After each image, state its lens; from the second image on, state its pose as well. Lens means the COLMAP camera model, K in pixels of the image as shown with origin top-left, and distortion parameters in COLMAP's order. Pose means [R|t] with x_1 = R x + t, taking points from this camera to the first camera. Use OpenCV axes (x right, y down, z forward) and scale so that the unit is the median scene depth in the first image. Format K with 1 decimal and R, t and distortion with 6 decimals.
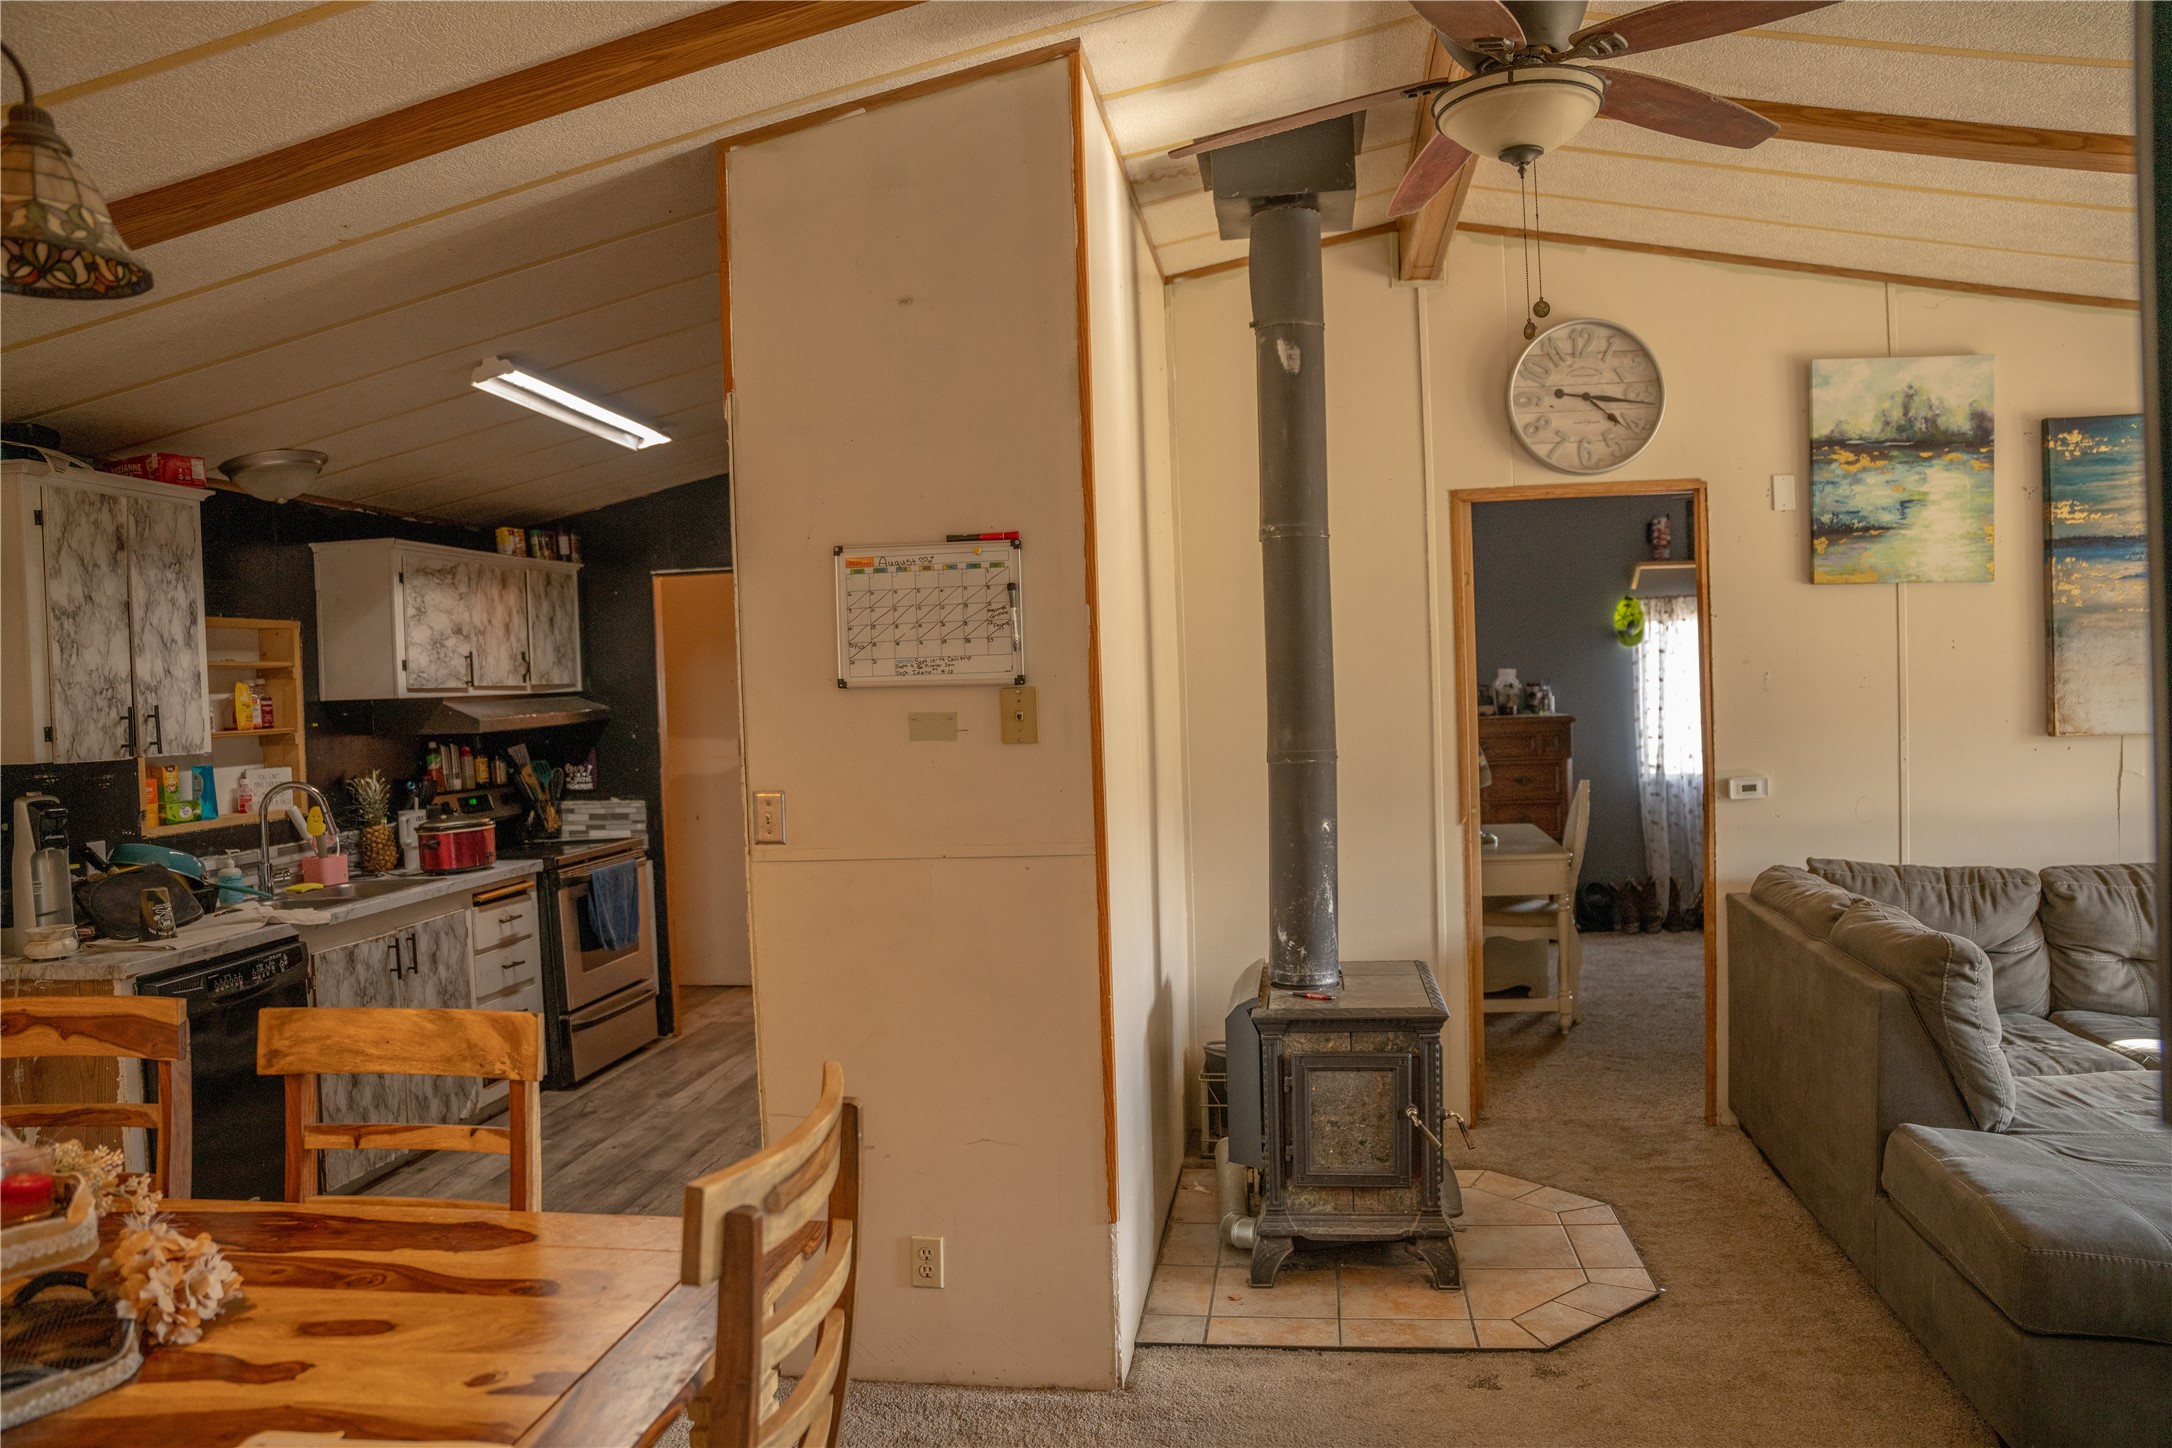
lens RADIAL K [[1487.4, 0, 1086.6], [0, 1487.4, 725.9], [0, 0, 1]] dist [-0.135540, 0.100068]
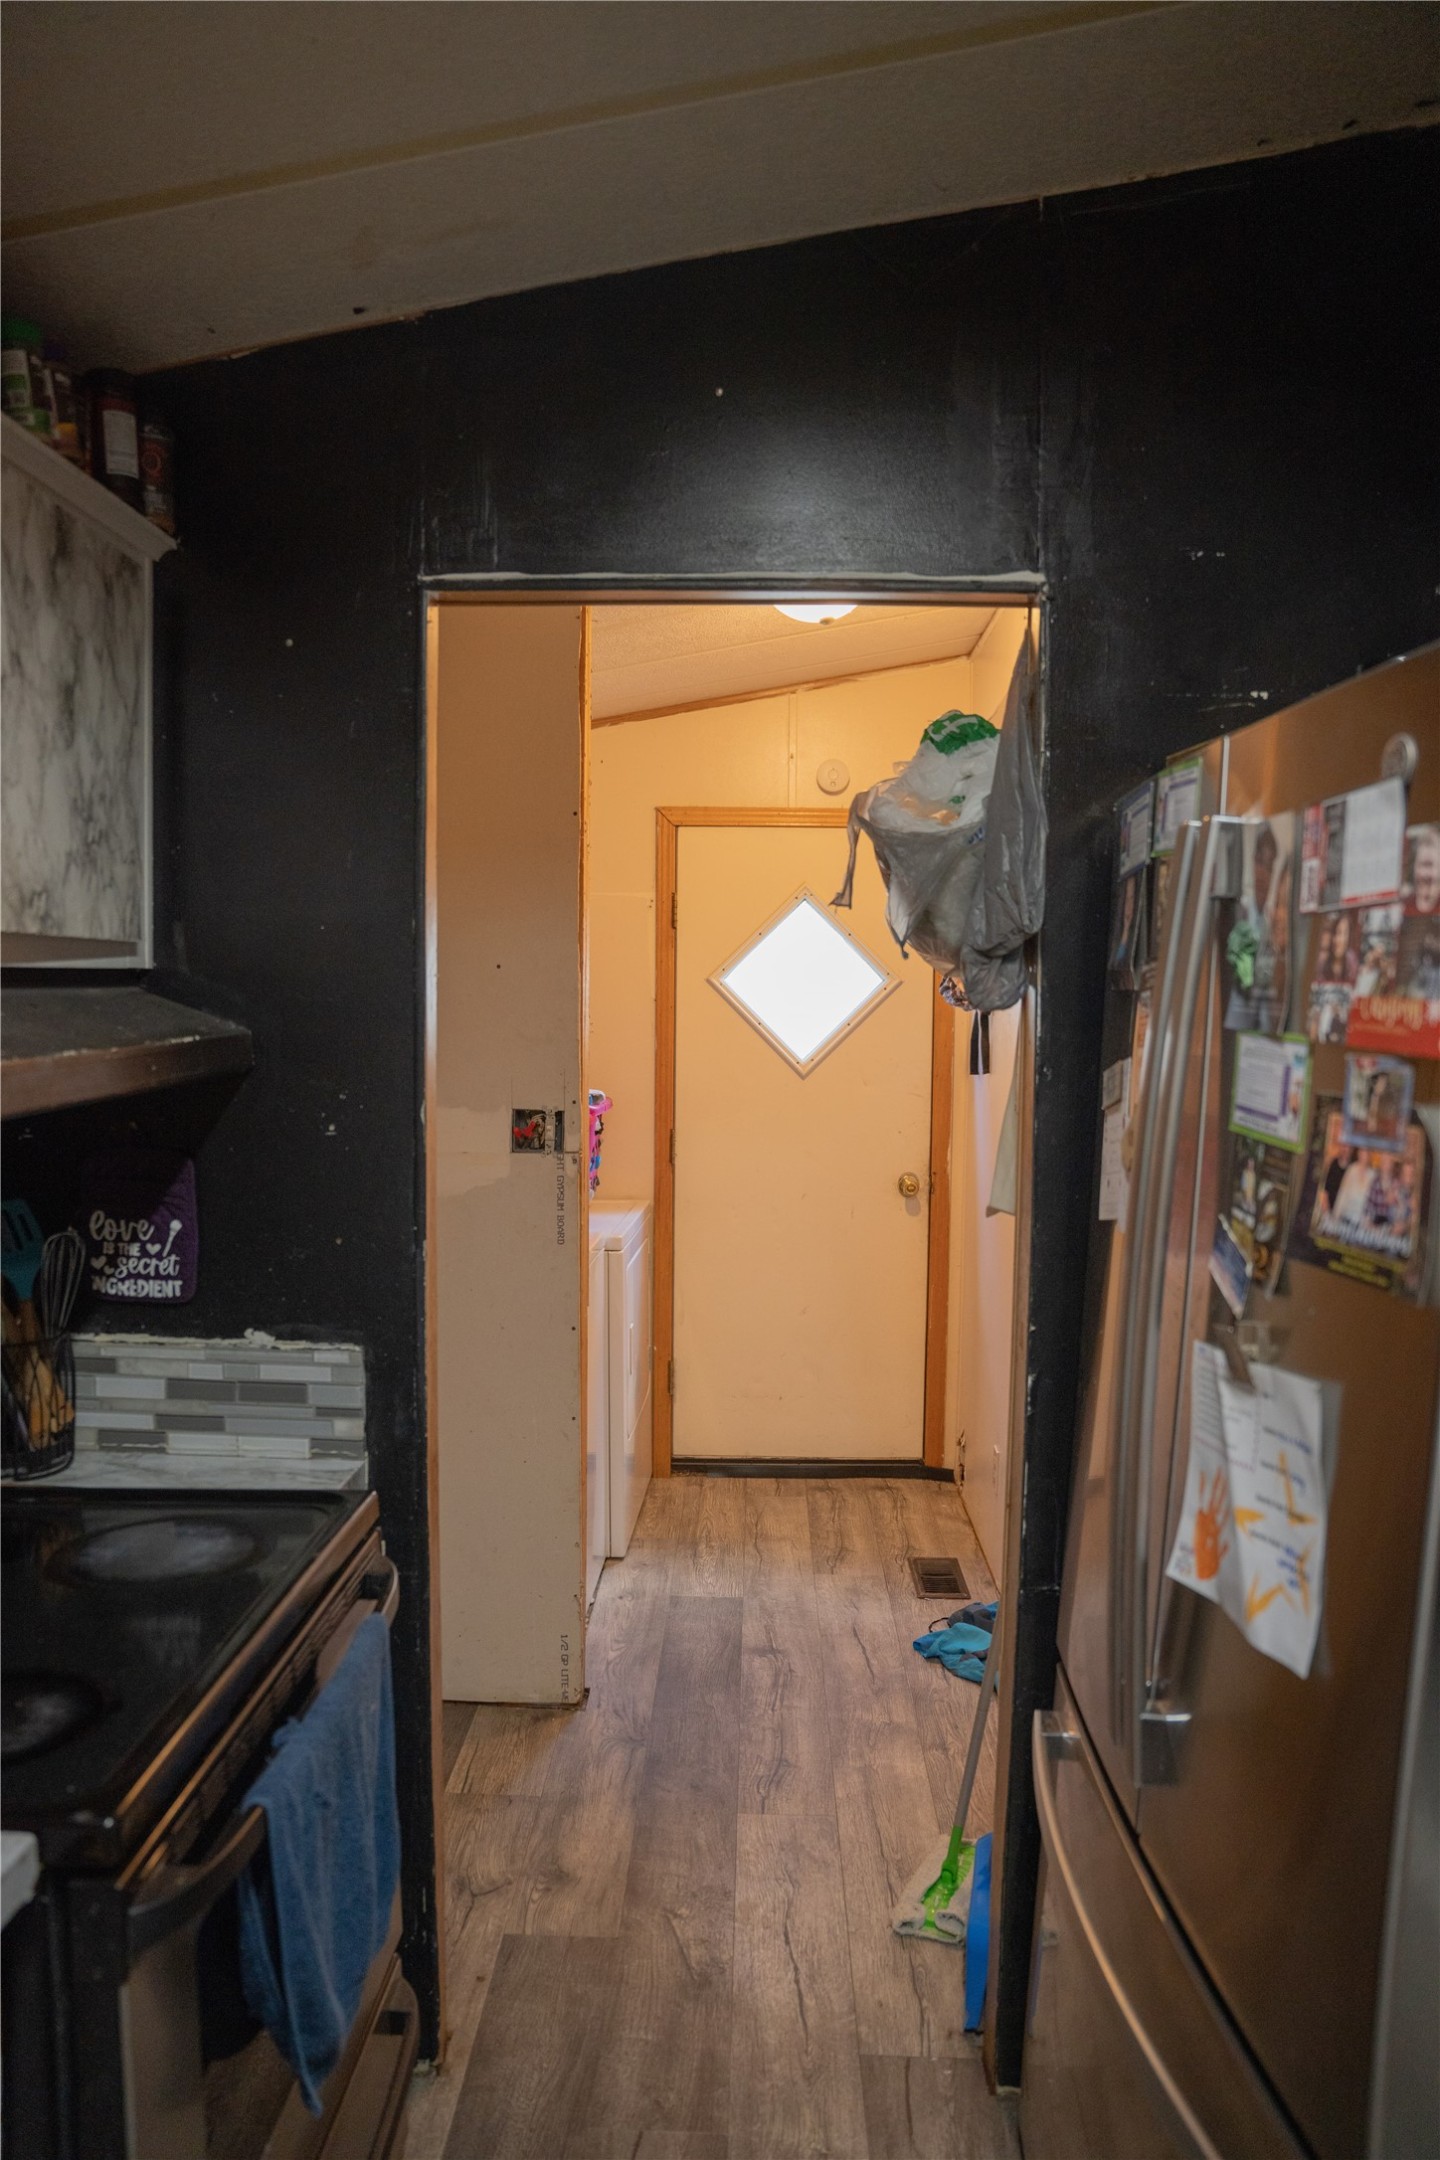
lens RADIAL K [[1479.2, 0, 718.9], [0, 1479.2, 1094.0], [0, 0, 1]] dist [-0.135540, 0.100068]
pose [[0.991752, 0.037464, 0.122574, -0.425909], [-0.041666, 0.998622, 0.031906, -0.020498], [-0.121209, -0.036750, 0.991946, 1.110866]]
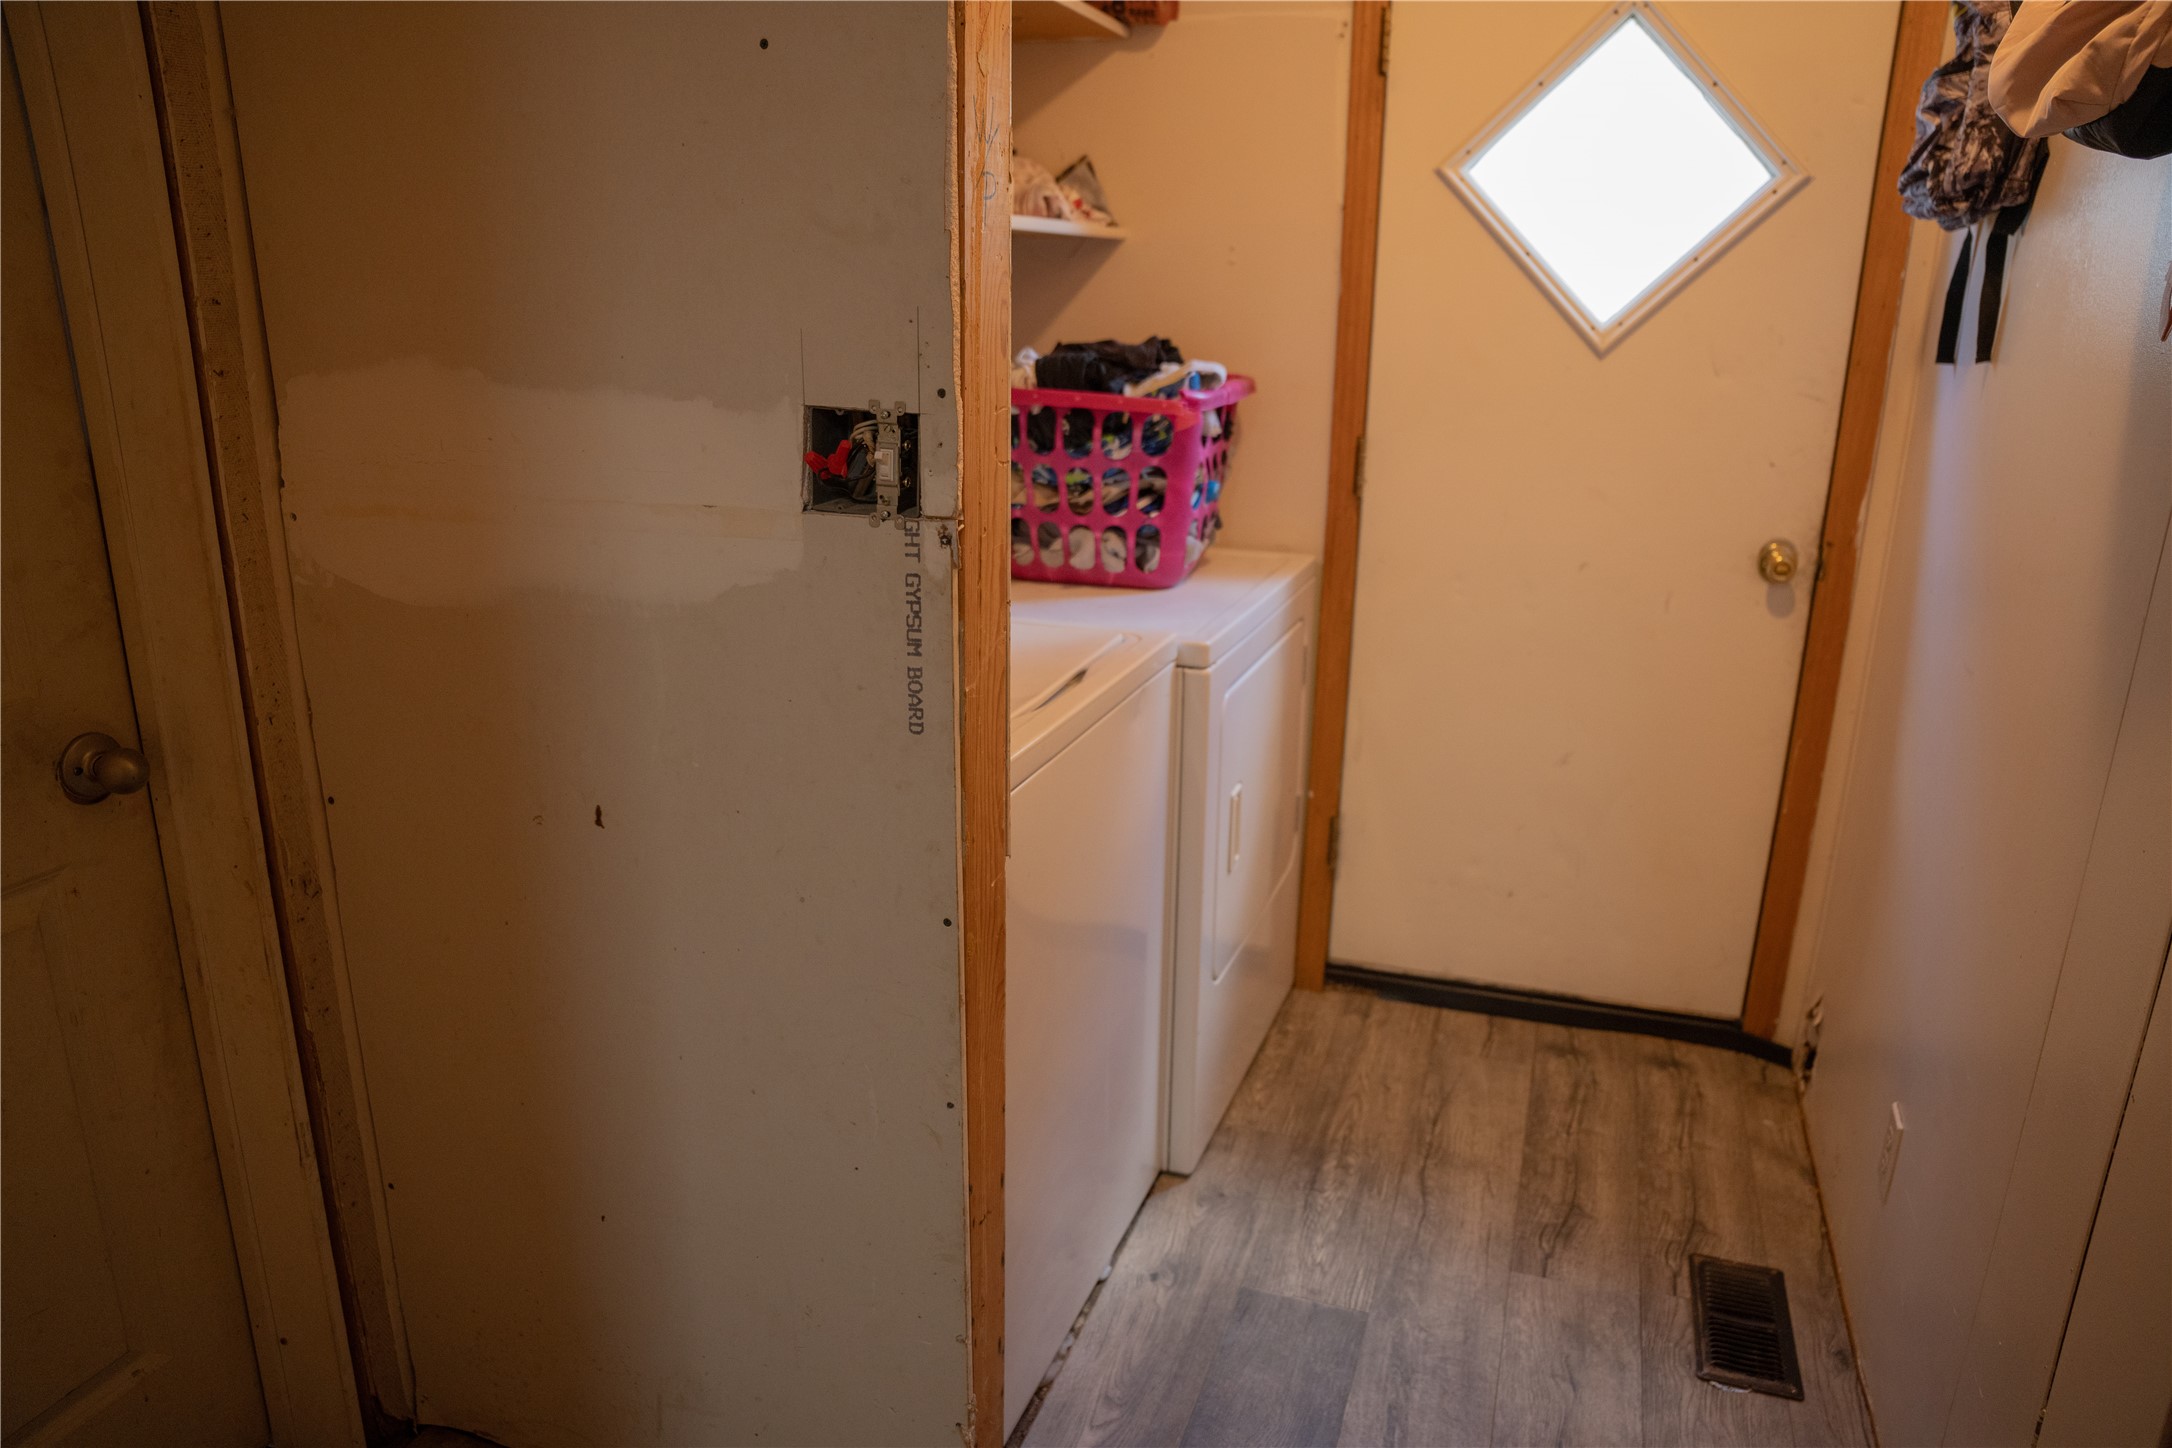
lens RADIAL K [[1487.4, 0, 1088.6], [0, 1487.4, 724.1], [0, 0, 1]] dist [-0.135540, 0.100068]
pose [[0.982942, 0.102719, -0.152561, -0.326374], [-0.056509, 0.958051, 0.280973, -0.010805], [0.175022, -0.267559, 0.947512, 1.563475]]
